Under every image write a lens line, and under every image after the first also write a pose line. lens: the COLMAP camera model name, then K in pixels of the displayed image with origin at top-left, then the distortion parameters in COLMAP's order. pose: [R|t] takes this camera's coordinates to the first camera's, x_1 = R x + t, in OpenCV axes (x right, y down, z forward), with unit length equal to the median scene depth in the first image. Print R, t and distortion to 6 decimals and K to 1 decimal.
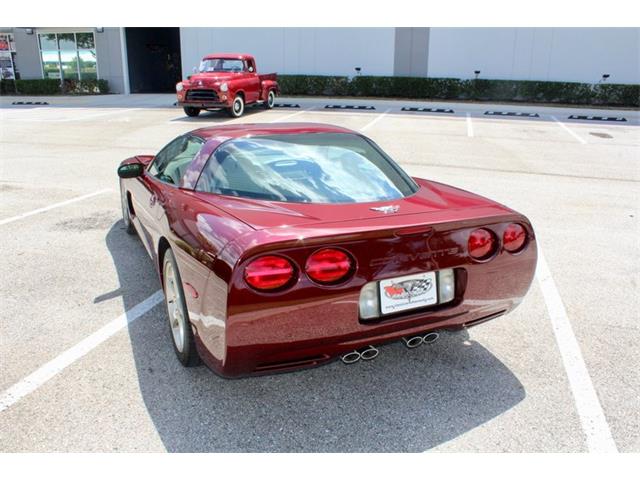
lens RADIAL K [[533.1, 0, 320.0], [0, 533.1, 243.1], [0, 0, 1]] dist [-0.168457, 0.146601]
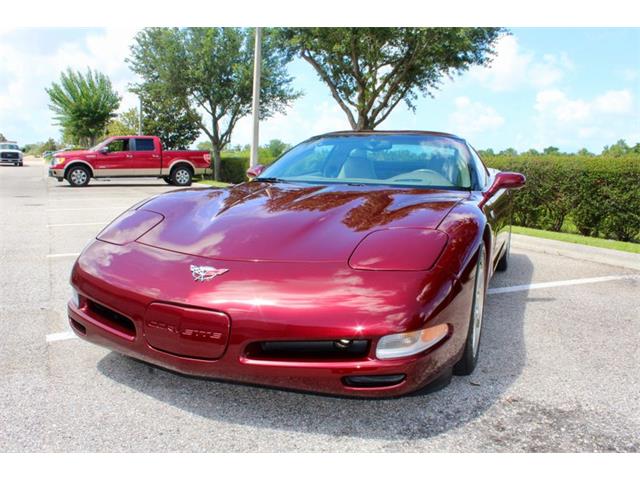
lens RADIAL K [[533.1, 0, 320.6], [0, 533.1, 243.3], [0, 0, 1]] dist [-0.168457, 0.146601]
pose [[-0.674090, -0.143950, 0.724487, -0.203097], [0.191432, 0.913269, 0.359574, -0.106556], [-0.713412, 0.381075, -0.588069, 0.452147]]
